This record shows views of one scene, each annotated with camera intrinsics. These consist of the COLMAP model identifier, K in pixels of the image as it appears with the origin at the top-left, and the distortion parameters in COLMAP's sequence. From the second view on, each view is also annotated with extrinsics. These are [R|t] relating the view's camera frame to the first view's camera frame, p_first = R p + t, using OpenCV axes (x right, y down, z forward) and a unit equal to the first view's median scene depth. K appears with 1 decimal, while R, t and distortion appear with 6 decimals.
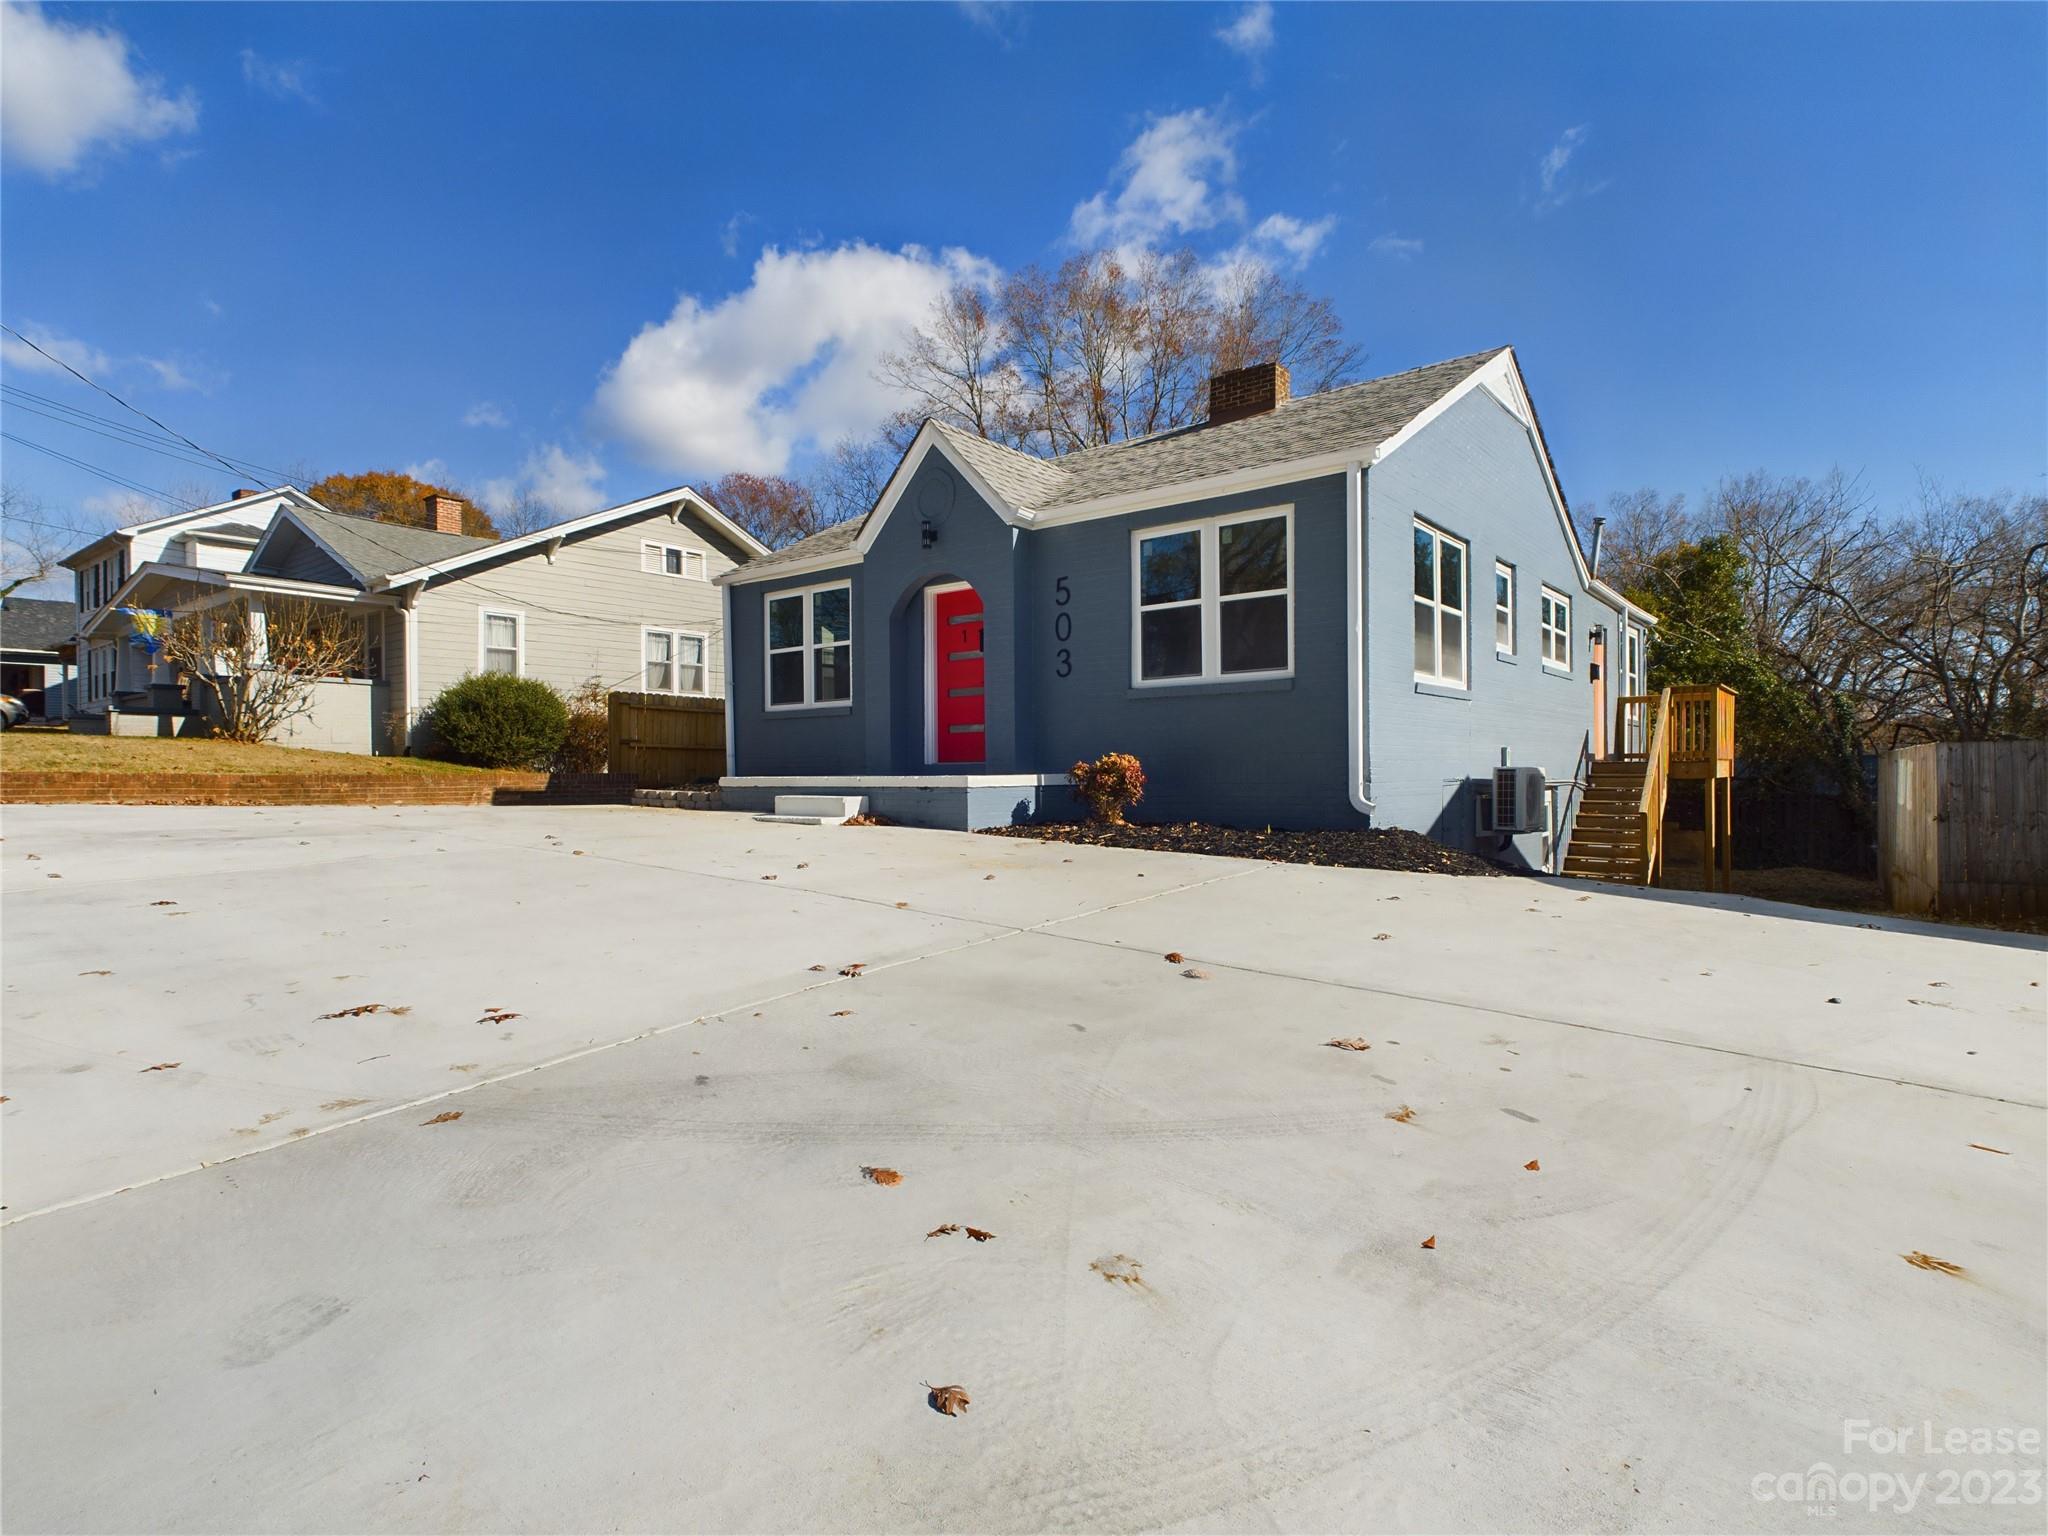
lens RADIAL K [[1065.9, 0, 1021.2], [0, 1065.9, 779.1], [0, 0, 1]] dist [-0.000574, 0.000158]
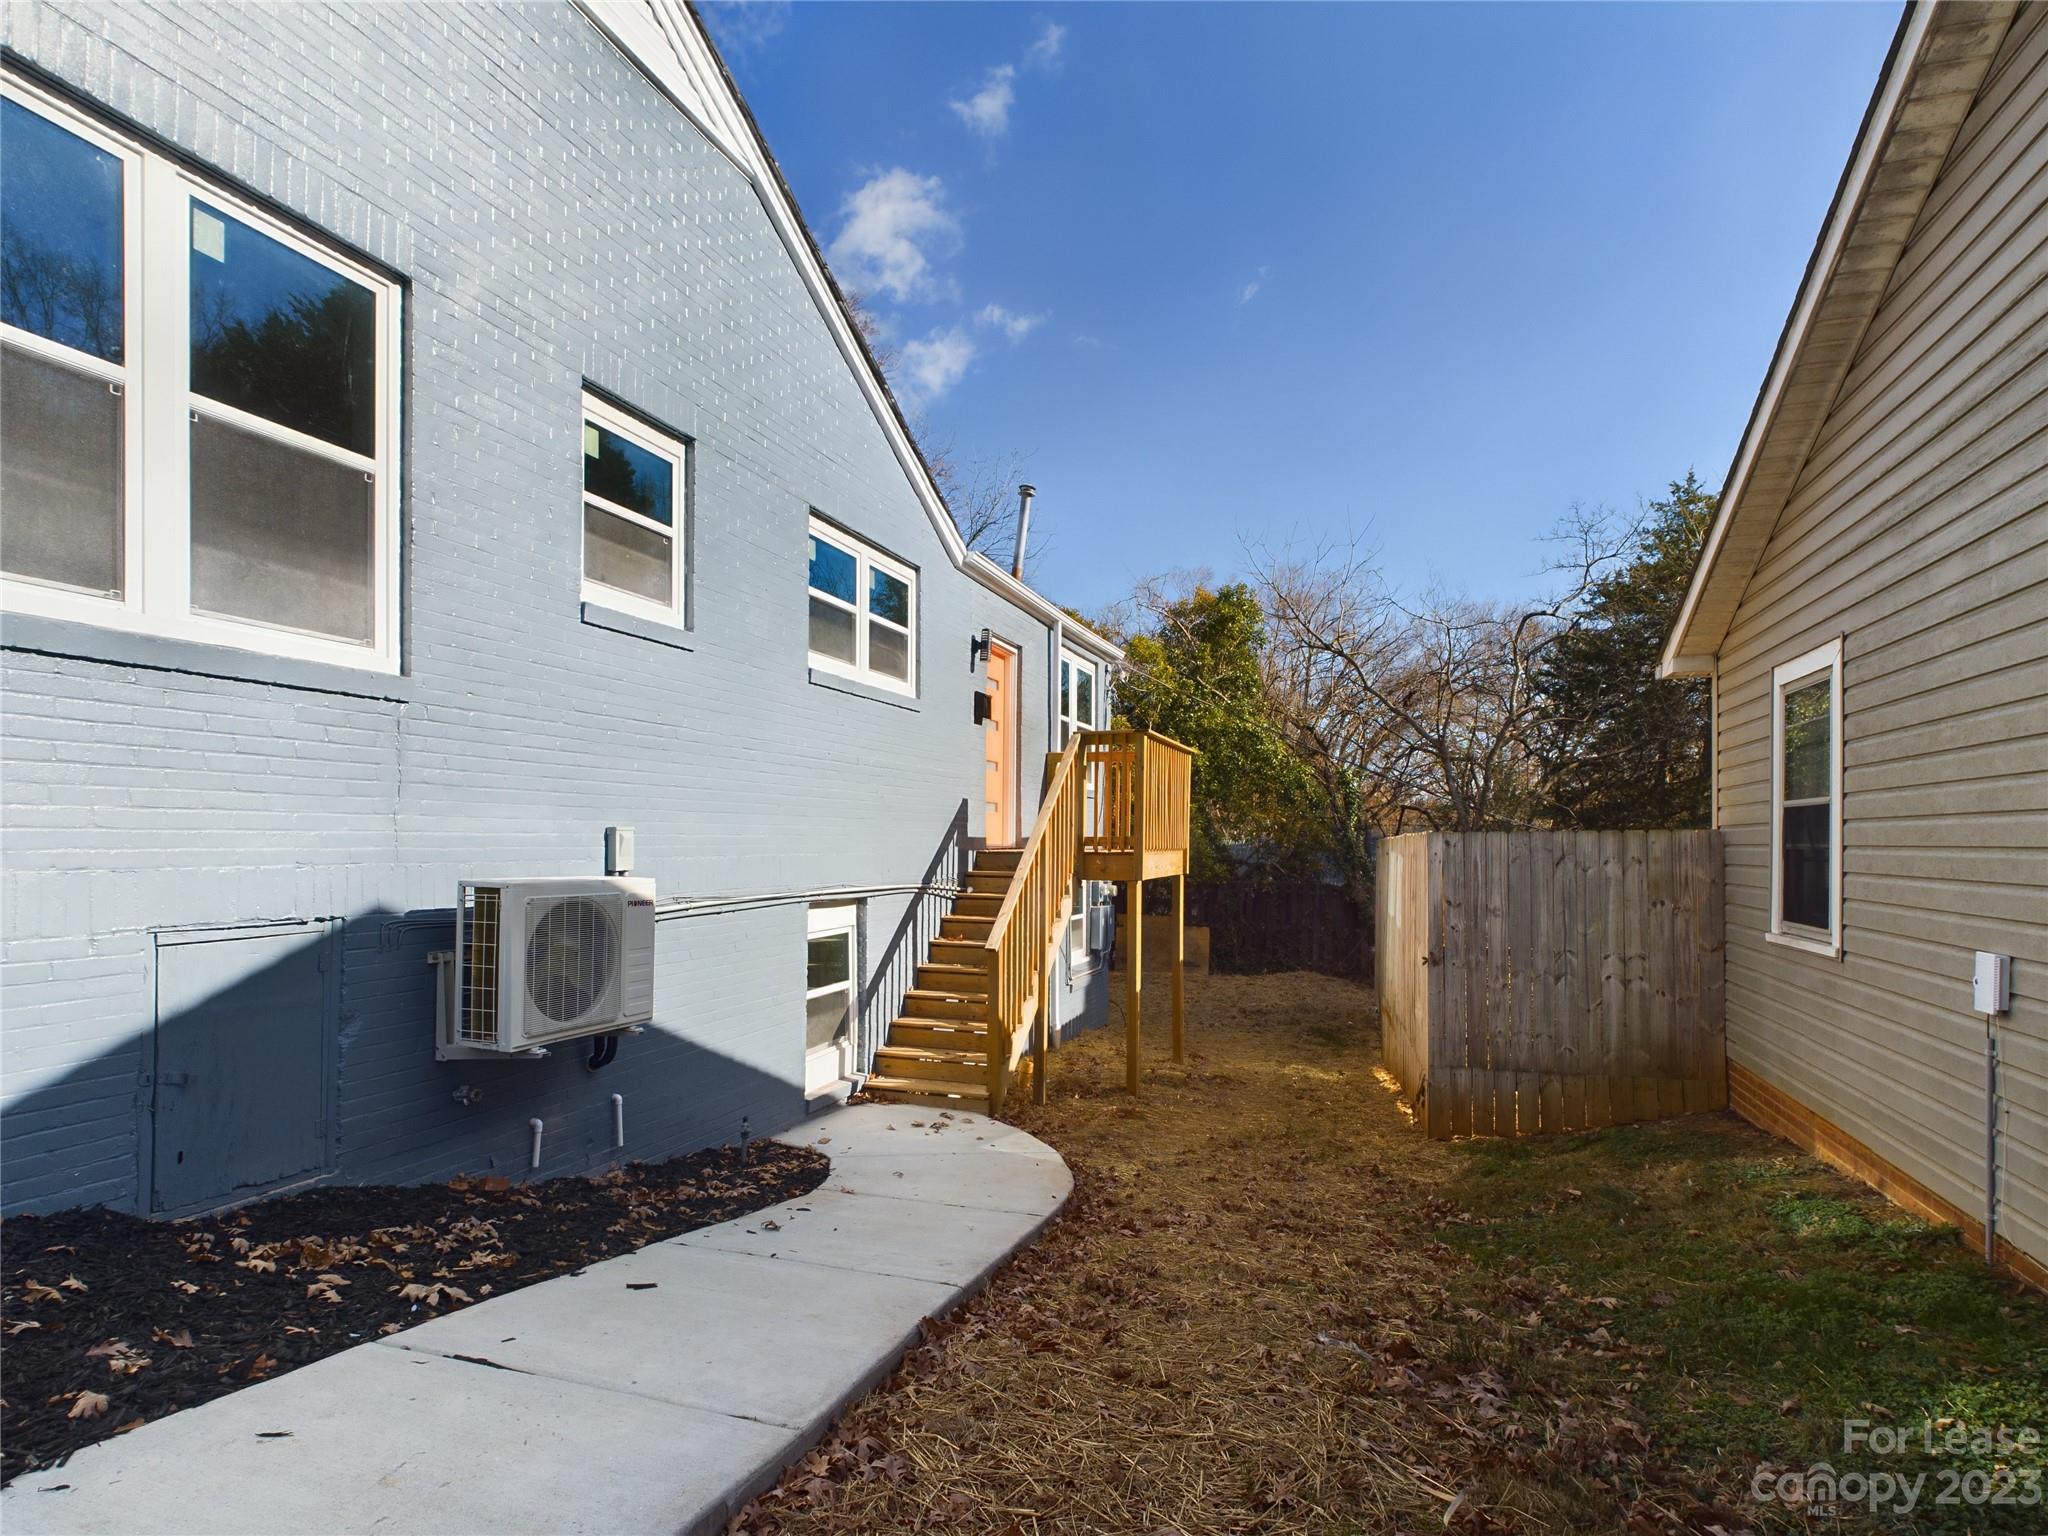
lens RADIAL K [[1055.8, 0, 1023.3], [0, 1055.8, 839.0], [0, 0, 1]] dist [0.000478, 0.000137]
pose [[0.944907, 0.014464, 0.327018, 0.400154], [-0.012066, 0.999883, -0.009360, -0.019525], [-0.327116, 0.004899, 0.944972, 0.457014]]
